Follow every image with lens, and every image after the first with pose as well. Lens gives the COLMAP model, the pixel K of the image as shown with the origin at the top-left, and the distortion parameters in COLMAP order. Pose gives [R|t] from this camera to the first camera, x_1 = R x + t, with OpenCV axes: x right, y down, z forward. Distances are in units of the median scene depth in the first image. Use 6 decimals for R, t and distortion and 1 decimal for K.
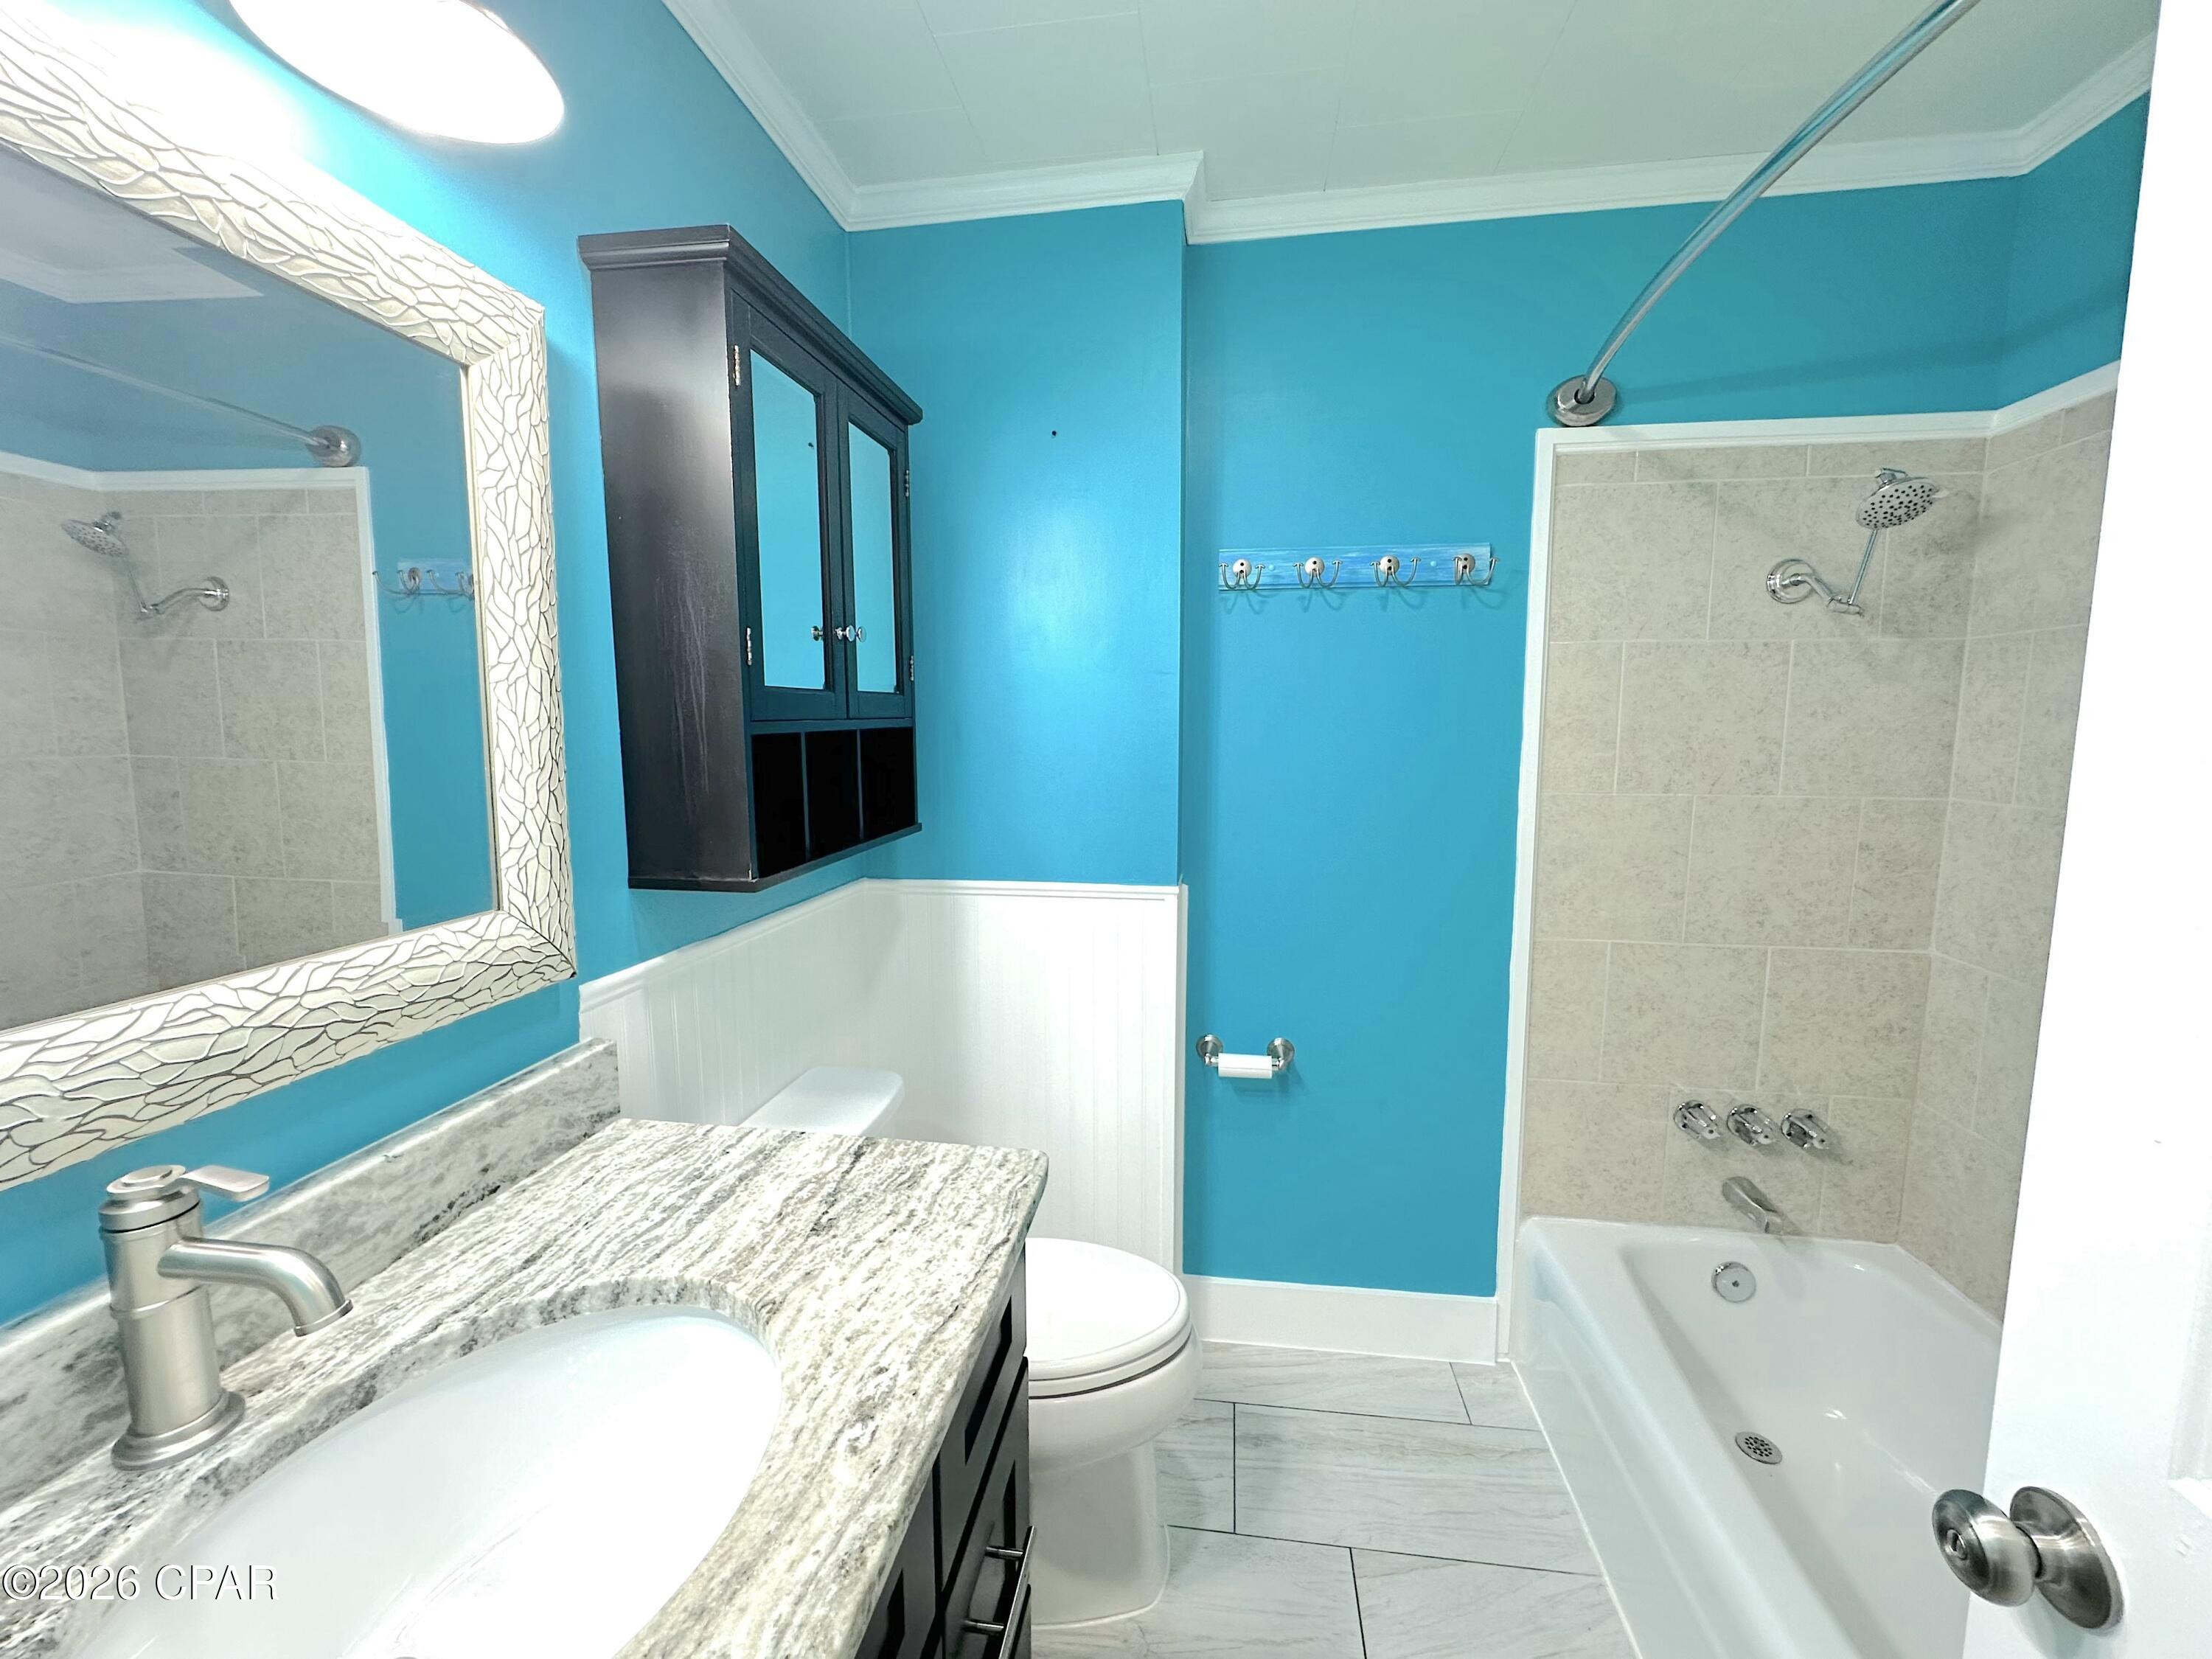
lens RADIAL K [[889.1, 0, 1111.6], [0, 889.1, 818.1], [0, 0, 1]] dist [0.001225, -0.000867]
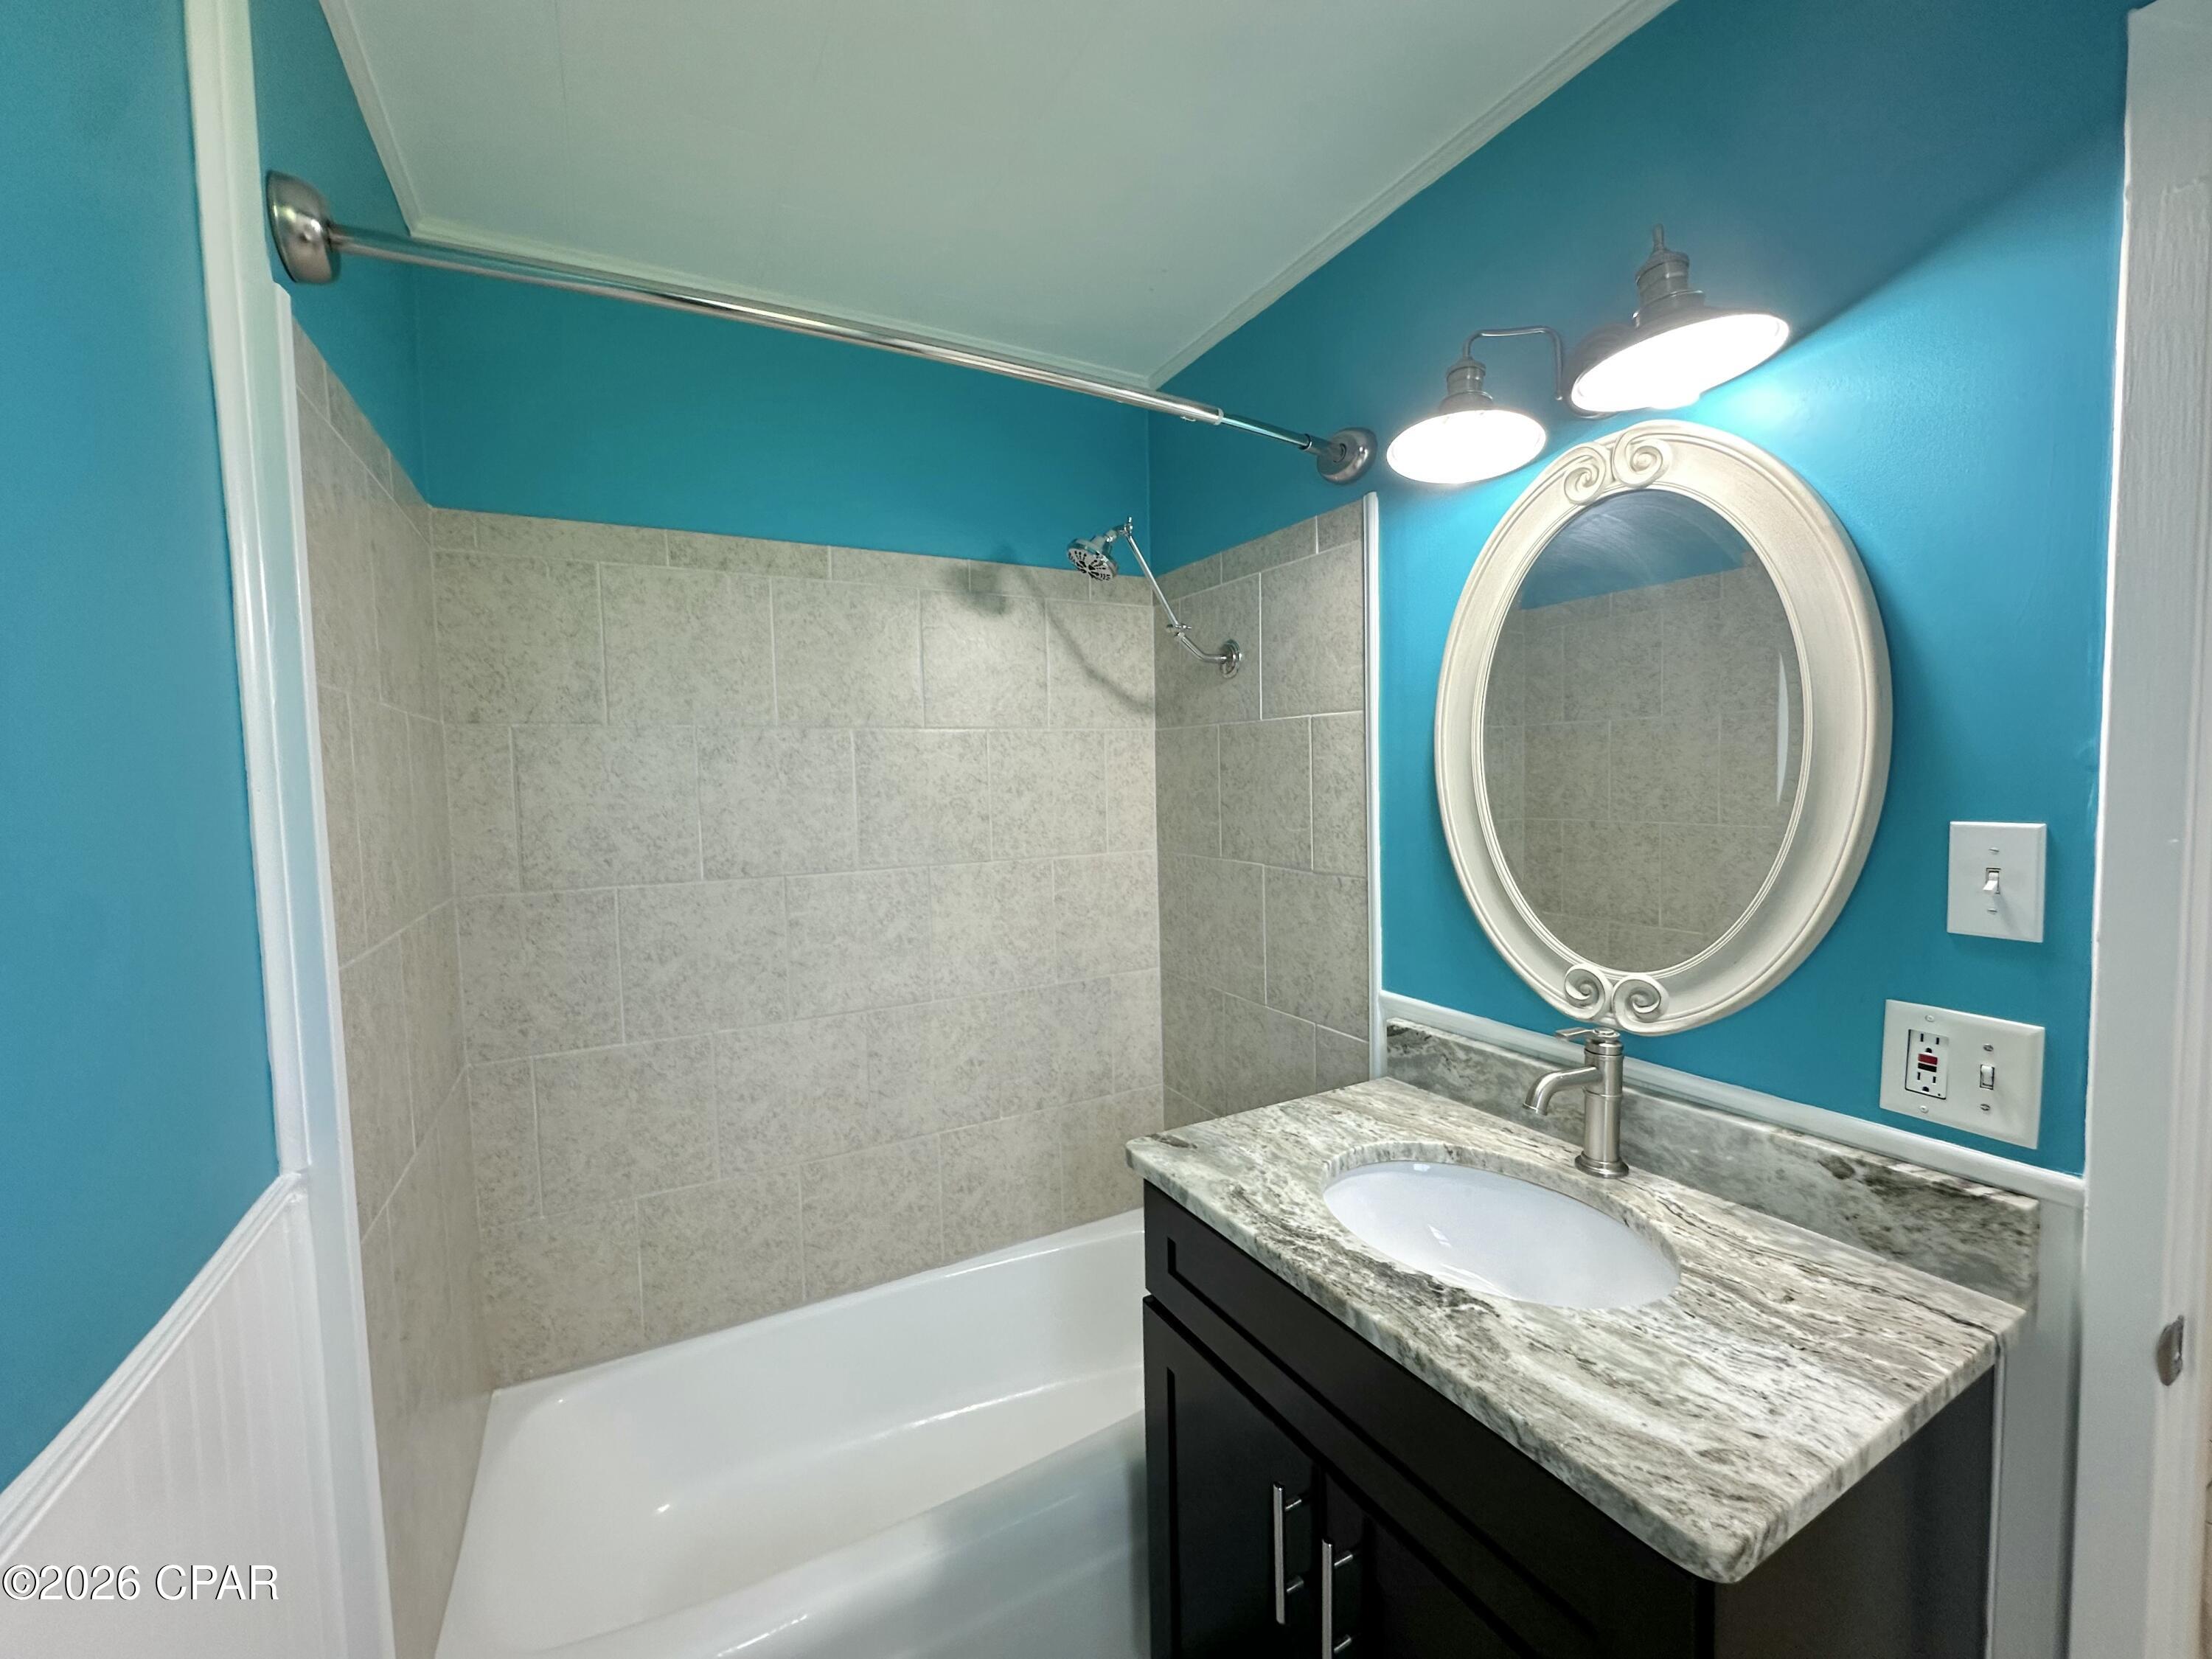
lens RADIAL K [[889.1, 0, 1105.6], [0, 889.1, 836.7], [0, 0, 1]] dist [0.001225, -0.000867]
pose [[0.804714, -0.054234, 0.591180, 0.361372], [0.096054, 0.994592, -0.039506, 0.005785], [-0.585840, 0.088576, 0.805572, -0.053864]]
